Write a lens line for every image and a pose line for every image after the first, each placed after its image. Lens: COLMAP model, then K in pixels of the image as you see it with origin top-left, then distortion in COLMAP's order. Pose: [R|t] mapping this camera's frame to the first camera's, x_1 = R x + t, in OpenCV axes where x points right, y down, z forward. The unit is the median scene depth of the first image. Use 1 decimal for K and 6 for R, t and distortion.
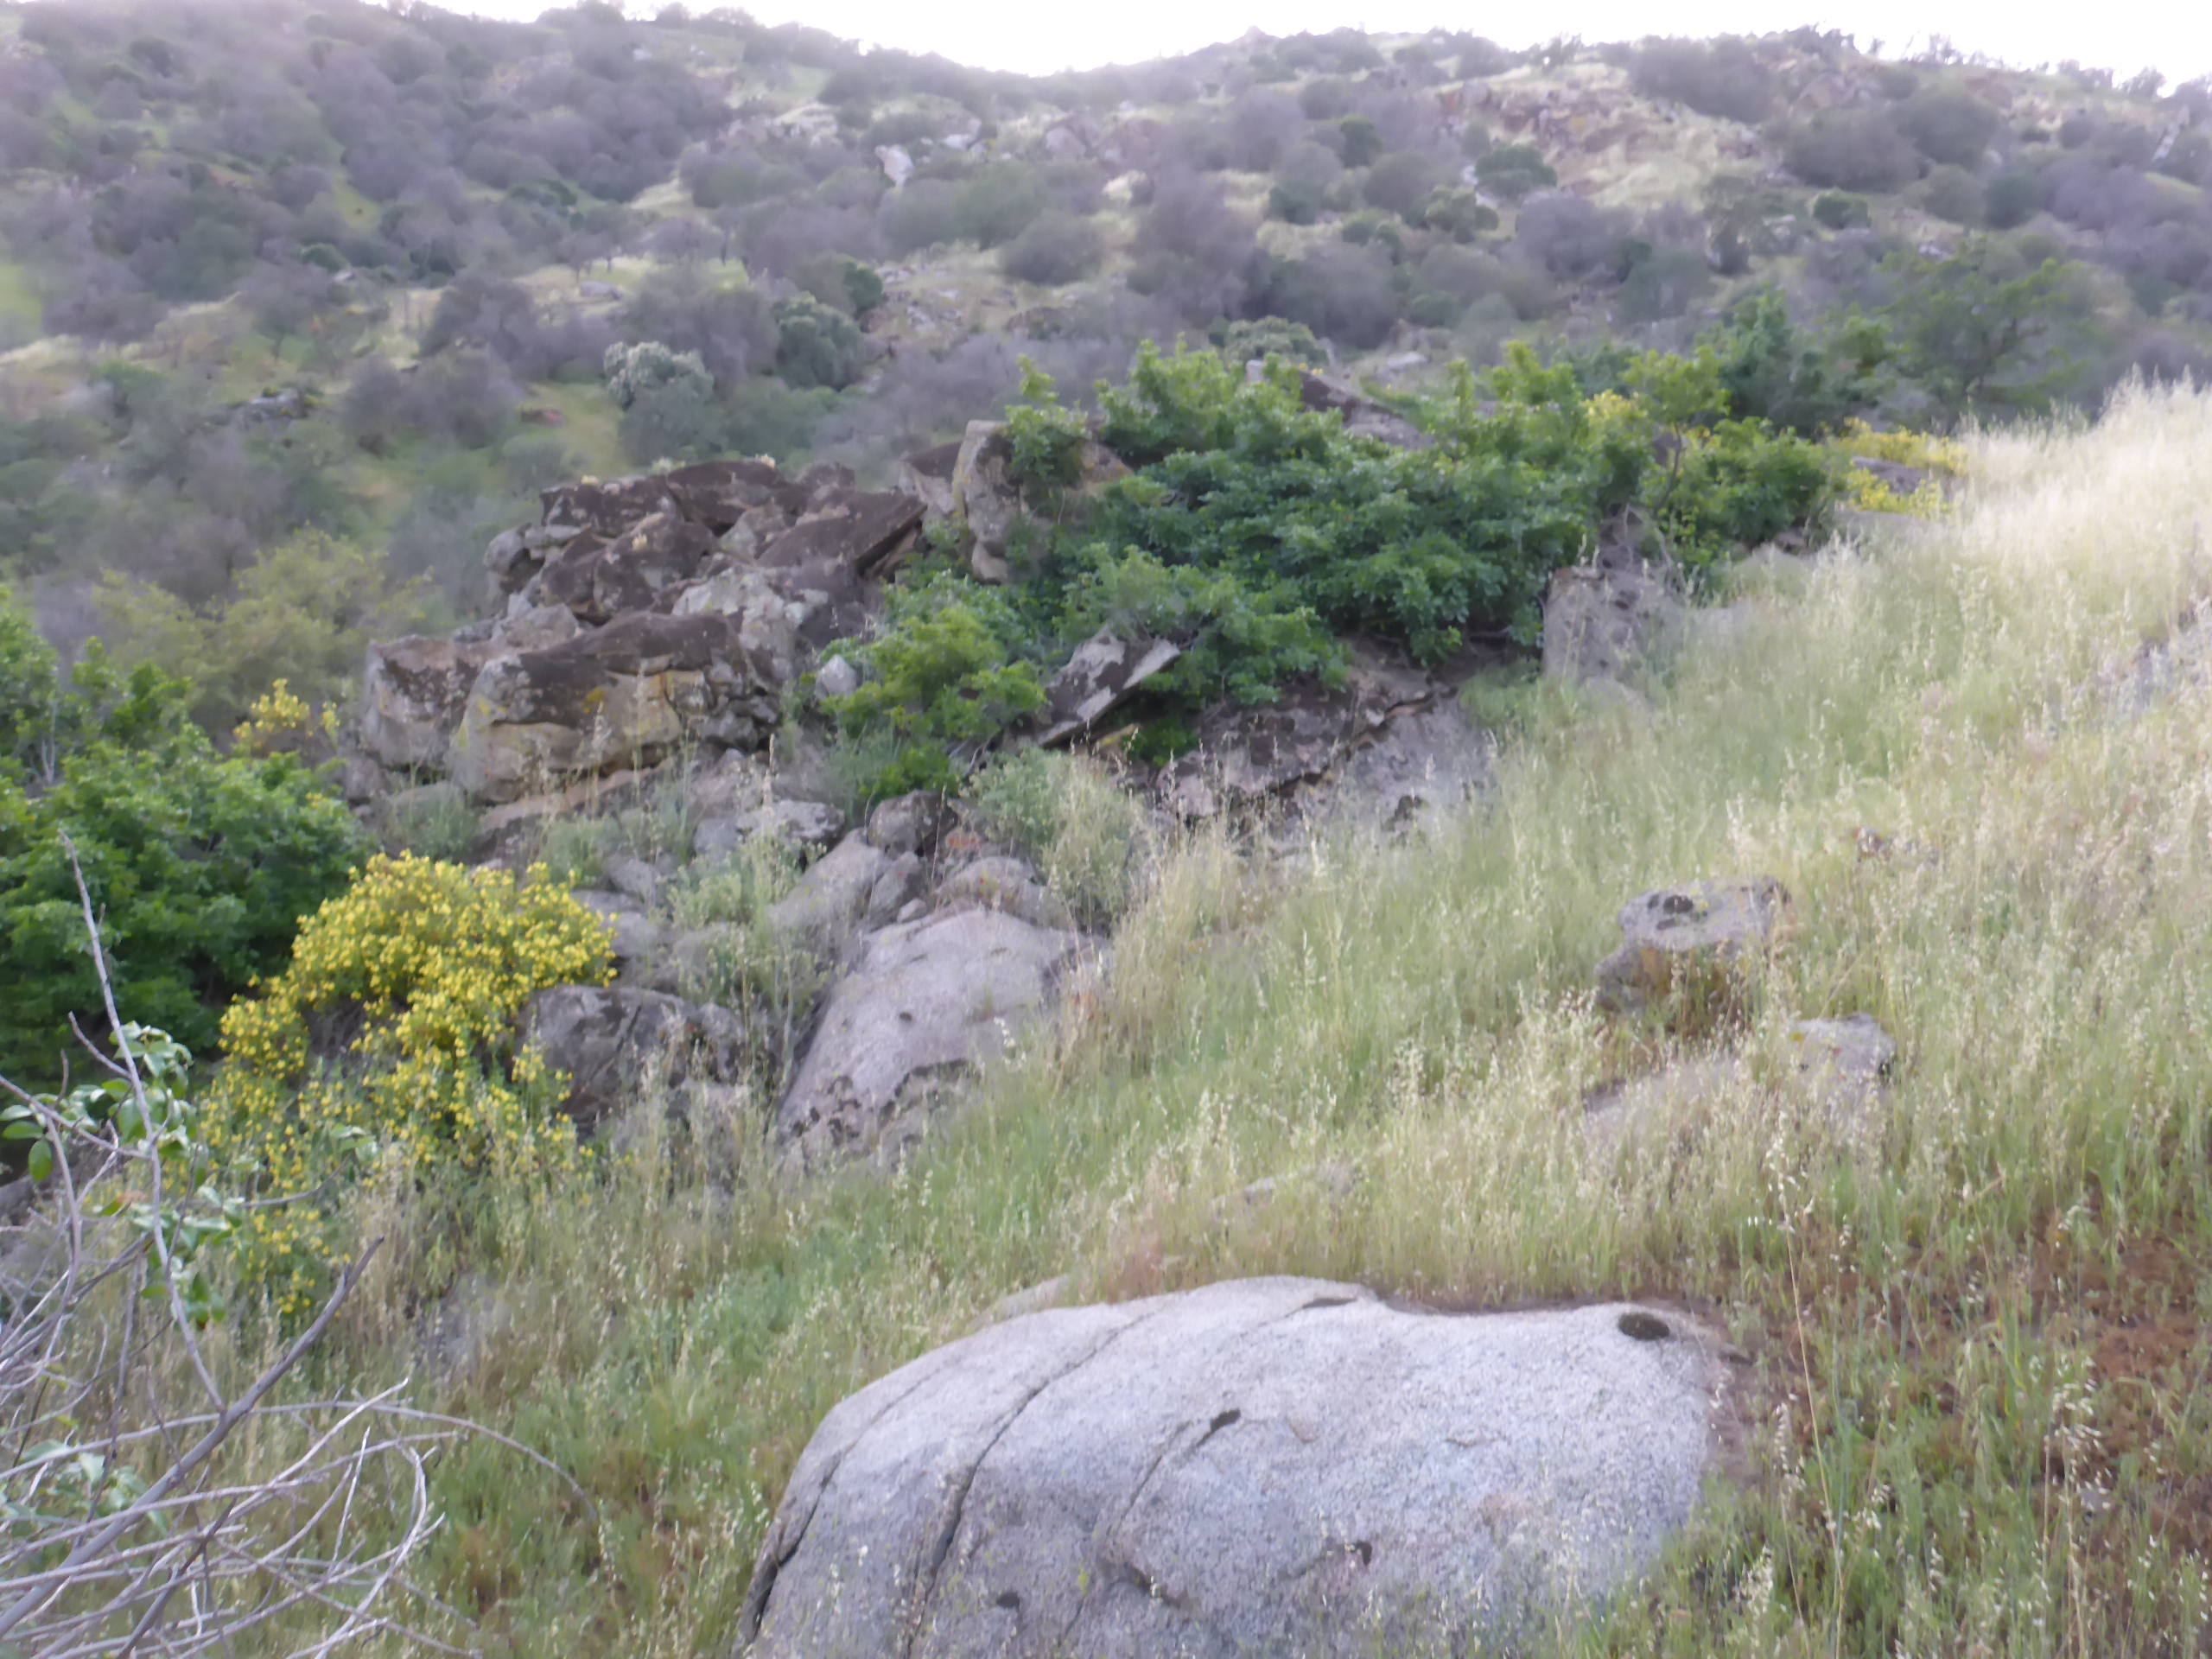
lens RADIAL K [[1911.0, 0, 1105.3], [0, 1911.0, 770.7], [0, 0, 1]] dist [-0.011339, -0.012840]
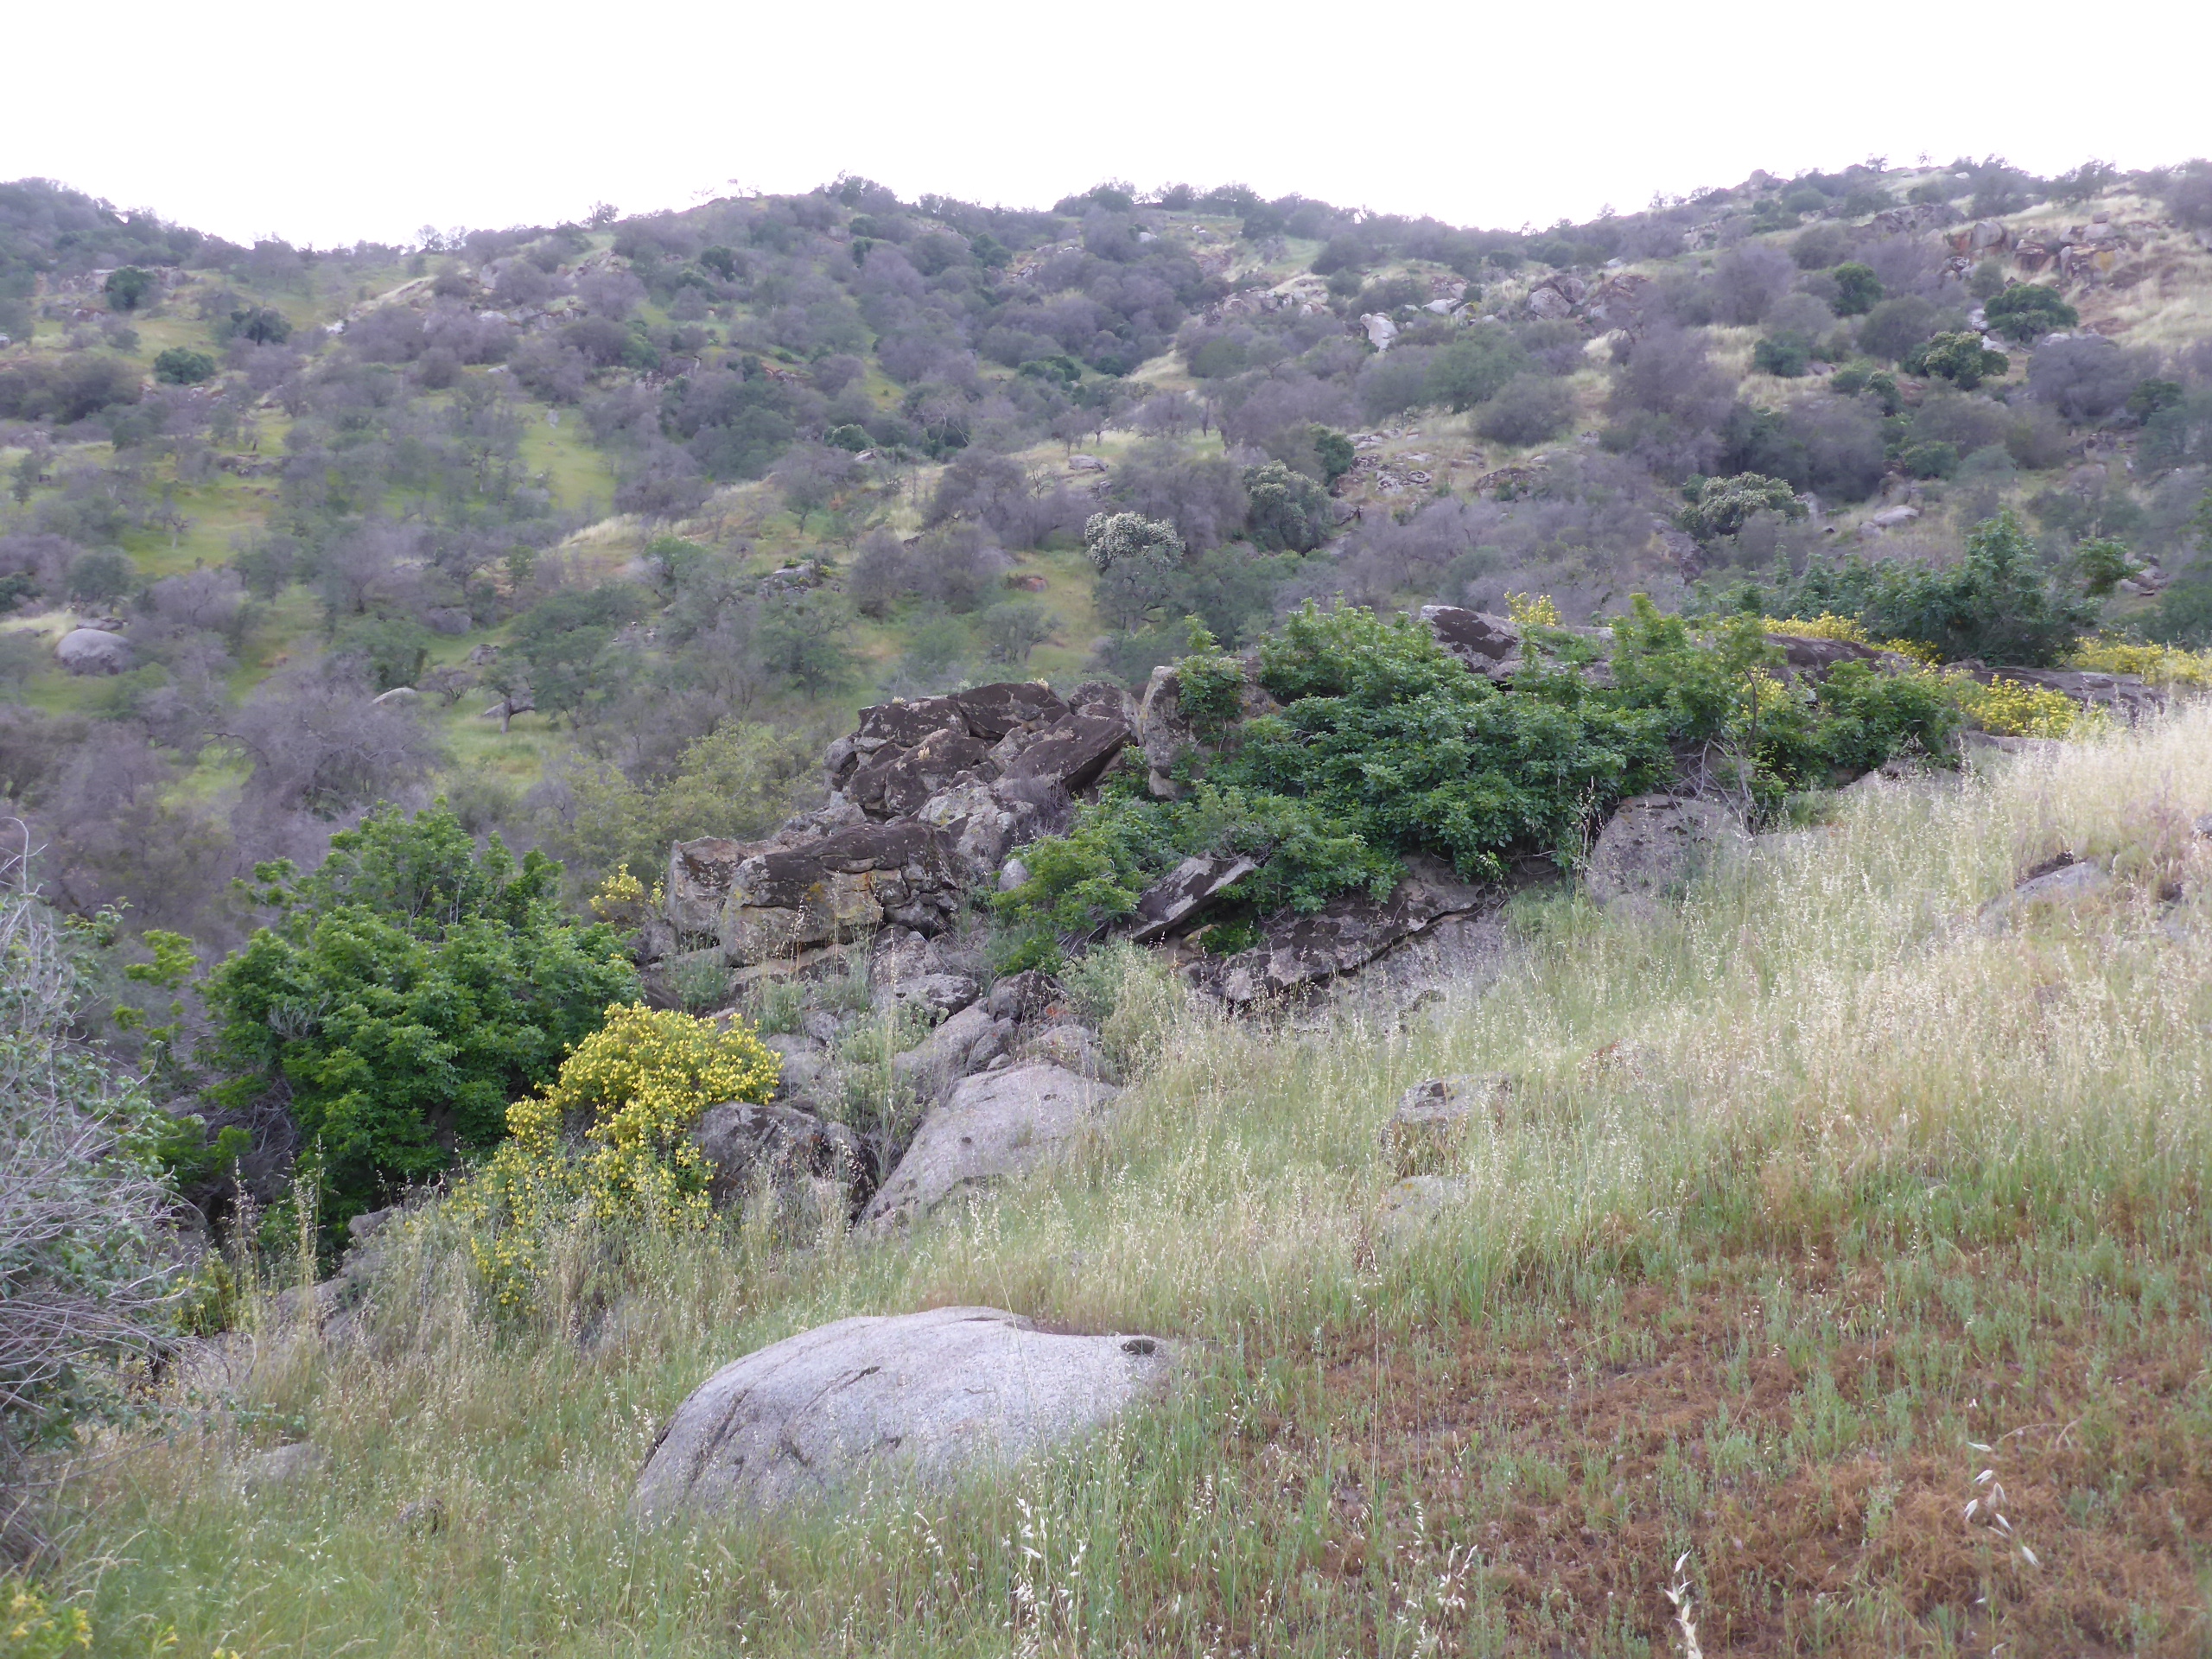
lens RADIAL K [[1911.0, 0, 1105.3], [0, 1911.0, 770.7], [0, 0, 1]] dist [-0.011339, -0.012840]
pose [[0.966816, 0.016552, -0.254938, 0.145086], [-0.036000, 0.996769, -0.071809, -0.017307], [0.252926, 0.078604, 0.964287, -0.134360]]
